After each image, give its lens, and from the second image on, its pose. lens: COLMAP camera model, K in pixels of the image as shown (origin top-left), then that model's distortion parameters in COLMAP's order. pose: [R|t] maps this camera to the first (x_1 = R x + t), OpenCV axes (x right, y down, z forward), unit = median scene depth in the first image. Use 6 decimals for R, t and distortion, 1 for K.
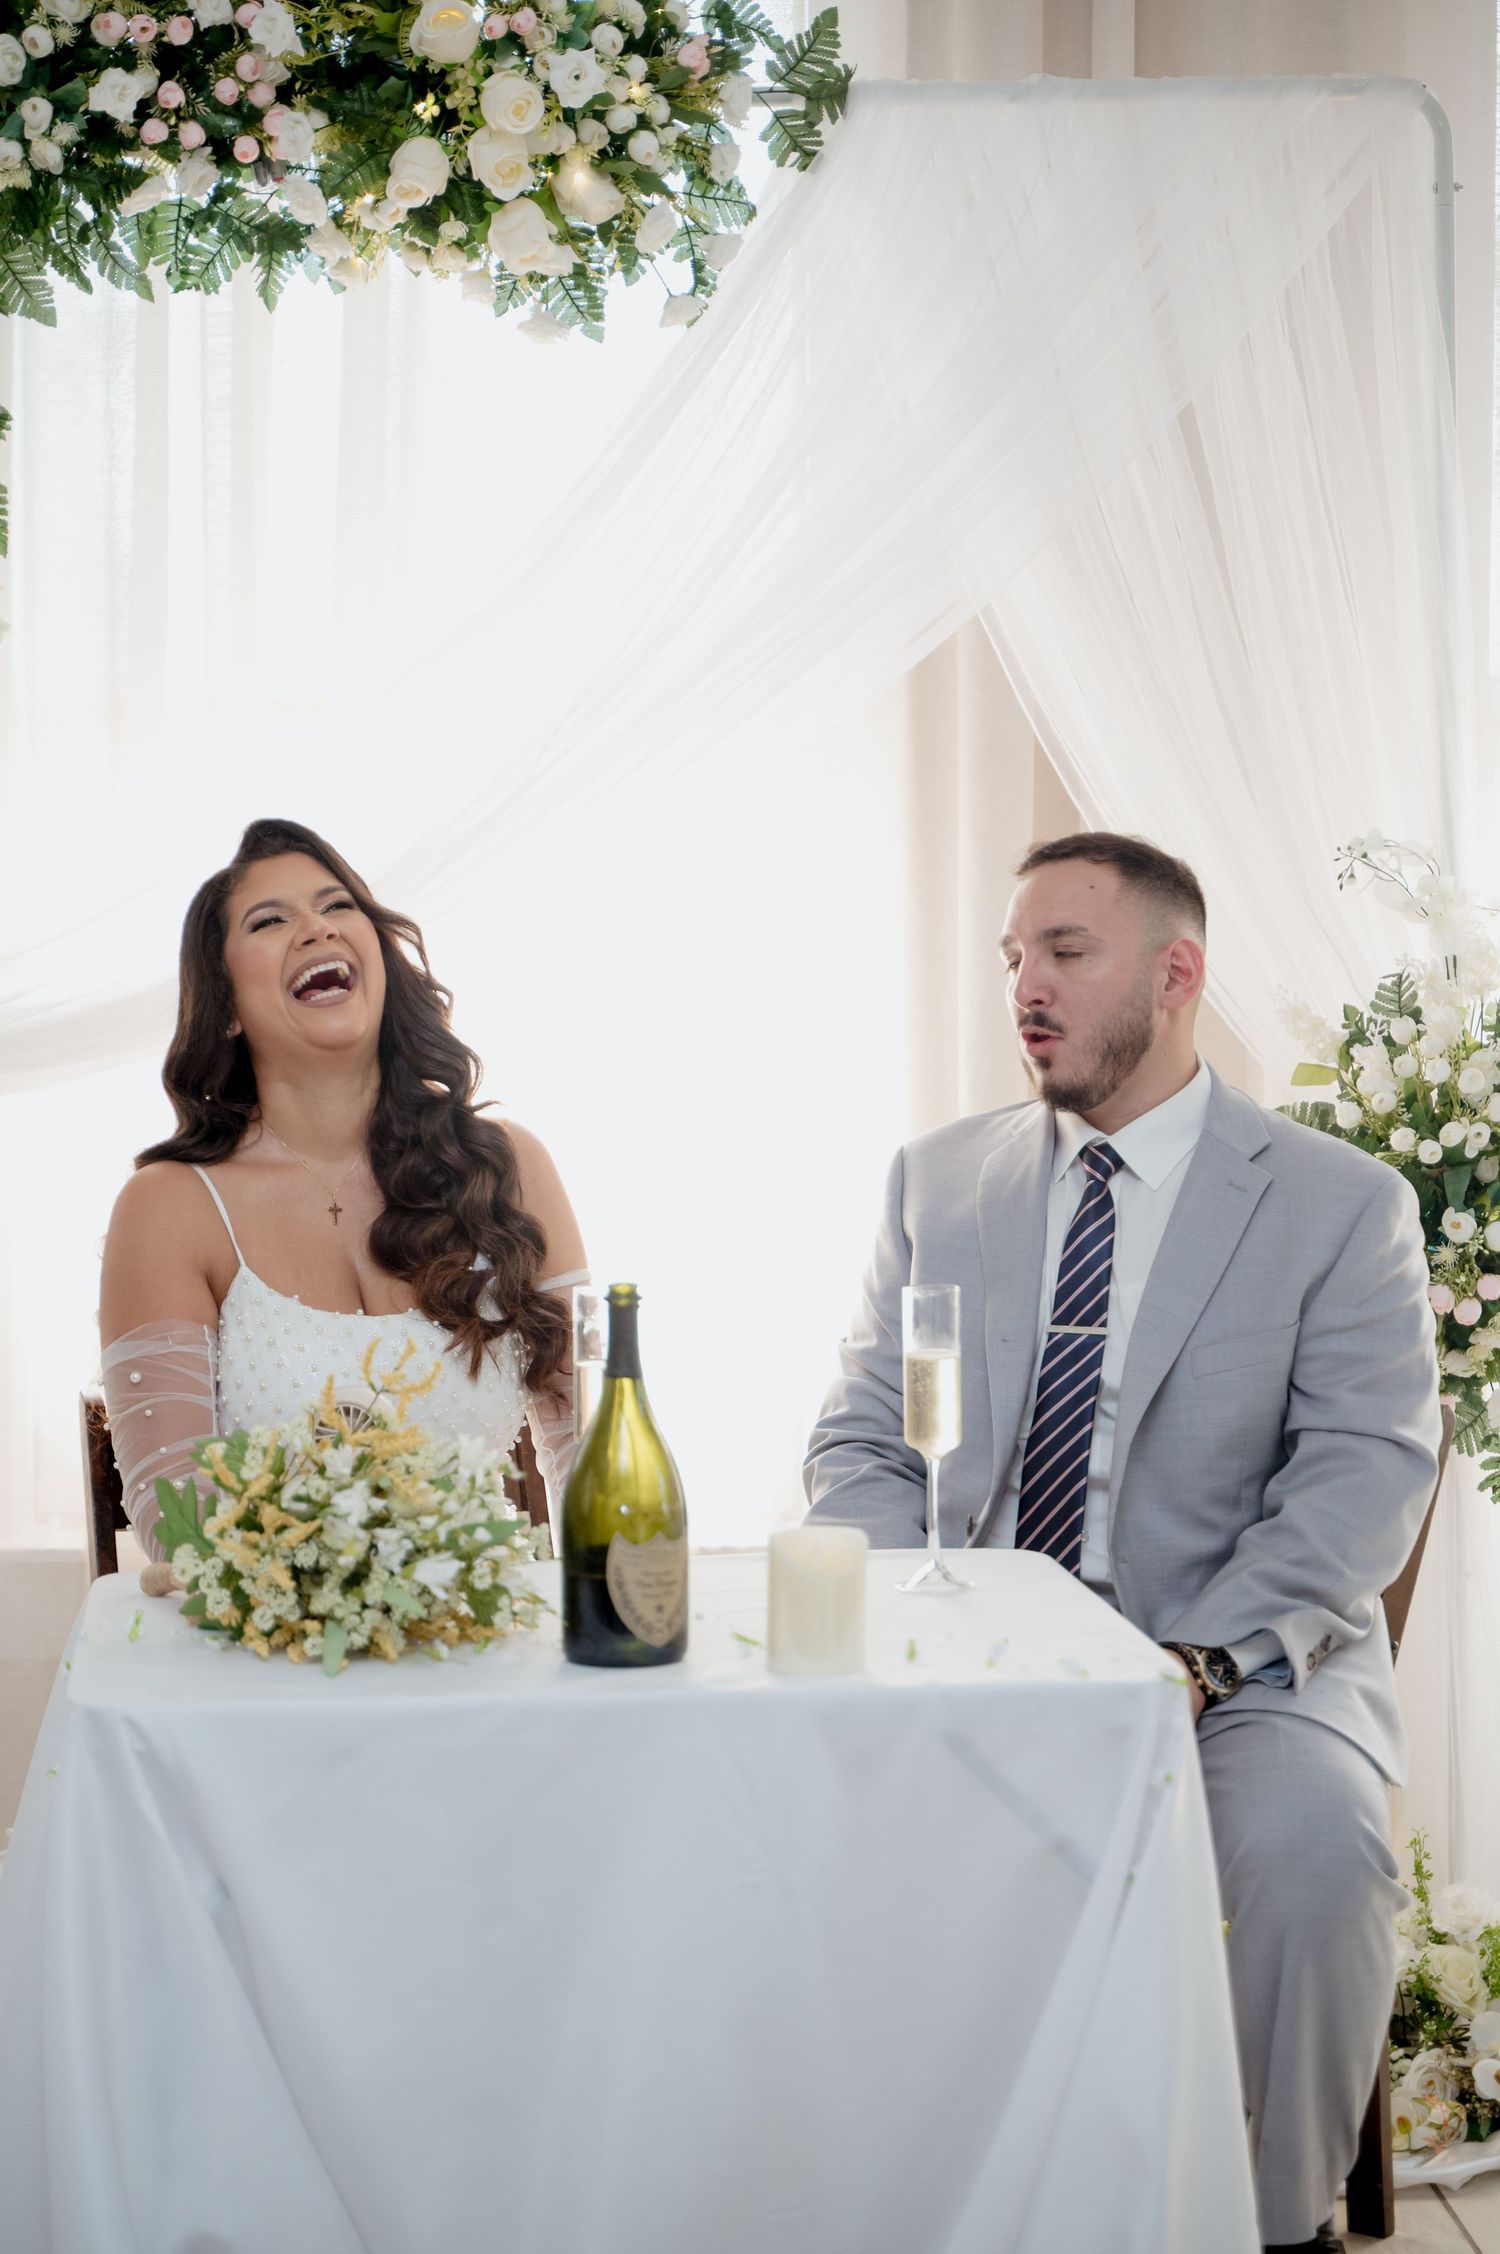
lens RADIAL K [[4171.7, 0, 708.6], [0, 4171.7, 1129.0], [0, 0, 1]] dist [0.020001, -0.045694]
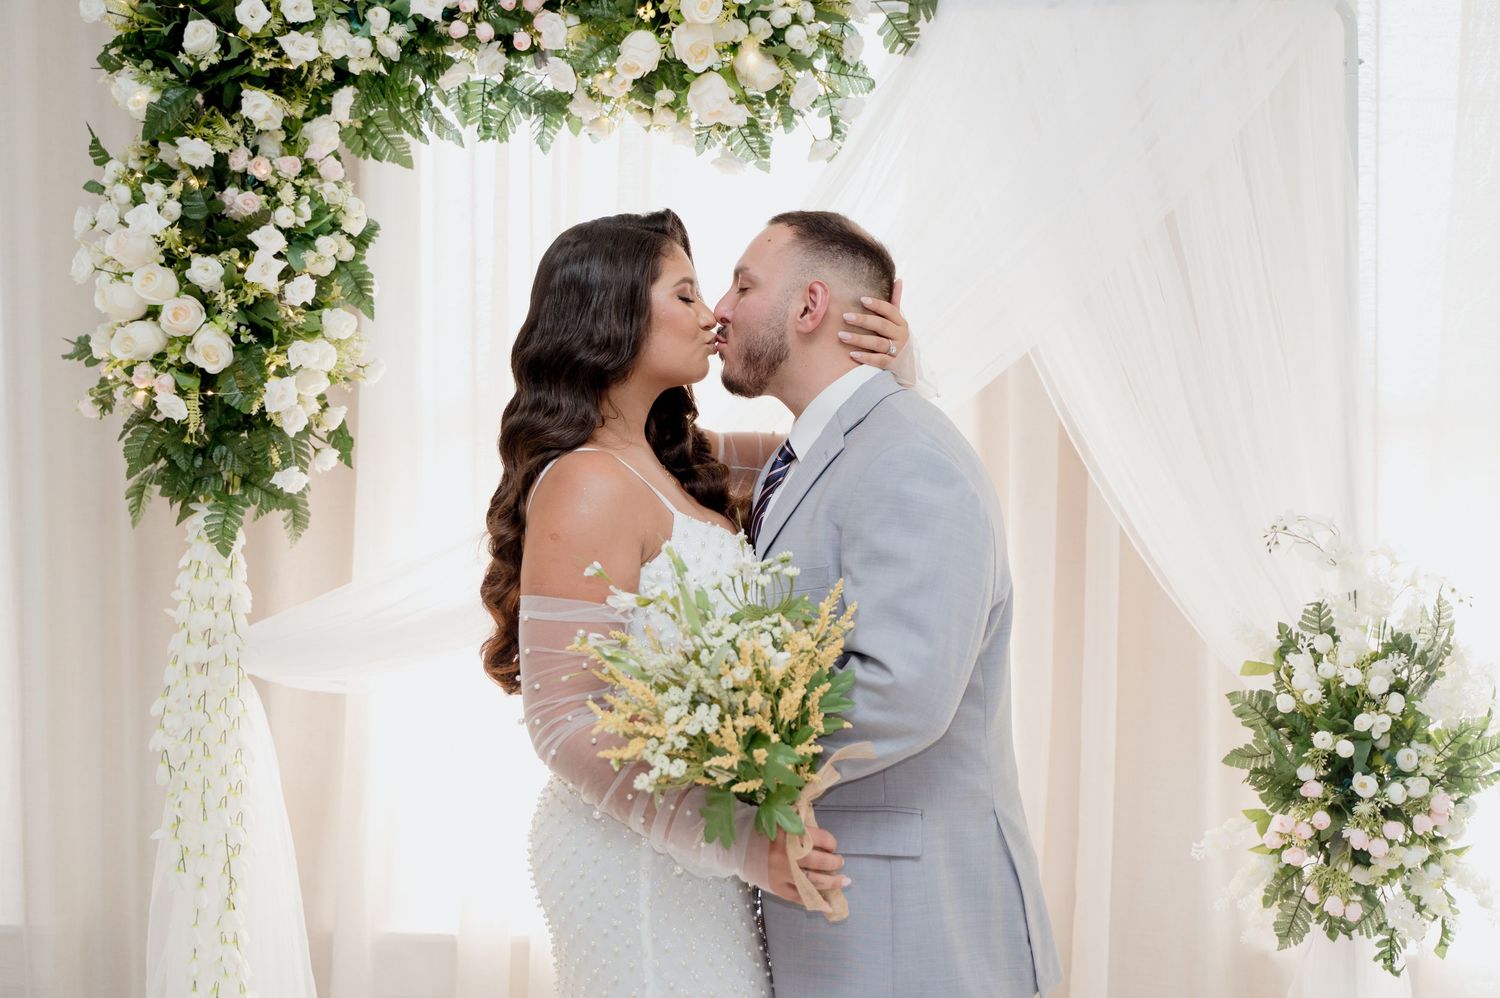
lens RADIAL K [[1597.9, 0, 750.0], [0, 1597.9, 499.0], [0, 0, 1]] dist [-0.004354, -0.014864]
pose [[0.996322, 0.004889, -0.085547, 0.016747], [-0.006596, 0.999784, -0.019685, -0.063220], [0.085433, 0.020177, 0.996140, 0.447024]]
